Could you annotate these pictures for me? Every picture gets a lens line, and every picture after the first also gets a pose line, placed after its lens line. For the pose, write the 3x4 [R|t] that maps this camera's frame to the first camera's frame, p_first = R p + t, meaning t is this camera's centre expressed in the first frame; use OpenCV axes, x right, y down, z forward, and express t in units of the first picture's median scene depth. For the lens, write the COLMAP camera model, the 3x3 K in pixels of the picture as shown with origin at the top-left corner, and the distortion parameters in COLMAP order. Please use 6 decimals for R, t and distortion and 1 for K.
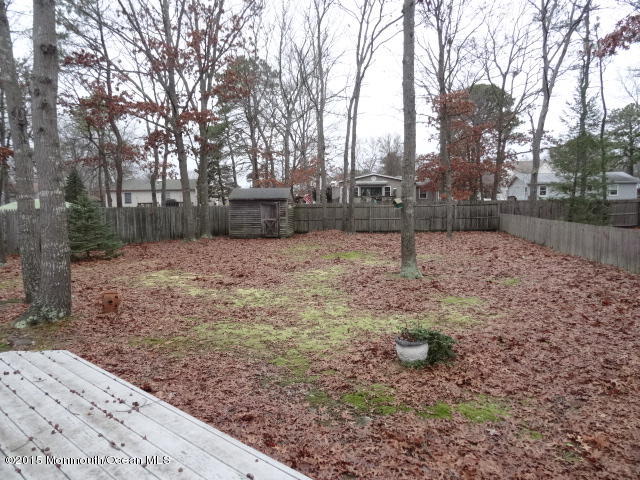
lens RADIAL K [[457.6, 0, 319.4], [0, 457.6, 240.3], [0, 0, 1]] dist [0.010703, 0.001434]
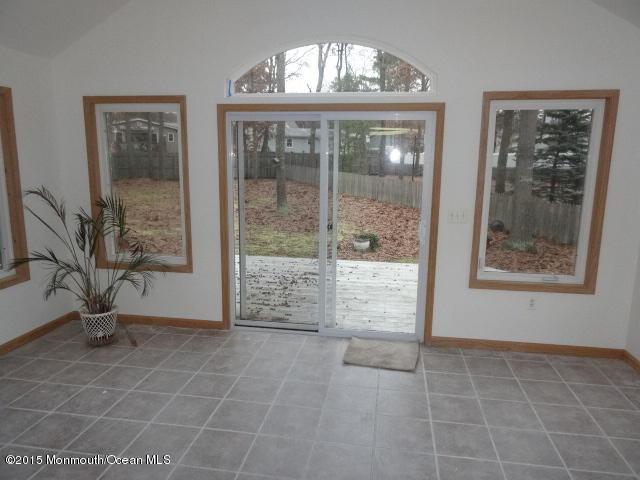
lens RADIAL K [[457.6, 0, 322.1], [0, 457.6, 241.8], [0, 0, 1]] dist [0.010703, 0.001434]
pose [[0.839821, -0.079572, 0.537000, -0.483624], [0.013253, 0.991909, 0.126255, -0.012716], [-0.542702, -0.098915, 0.834081, -0.274202]]
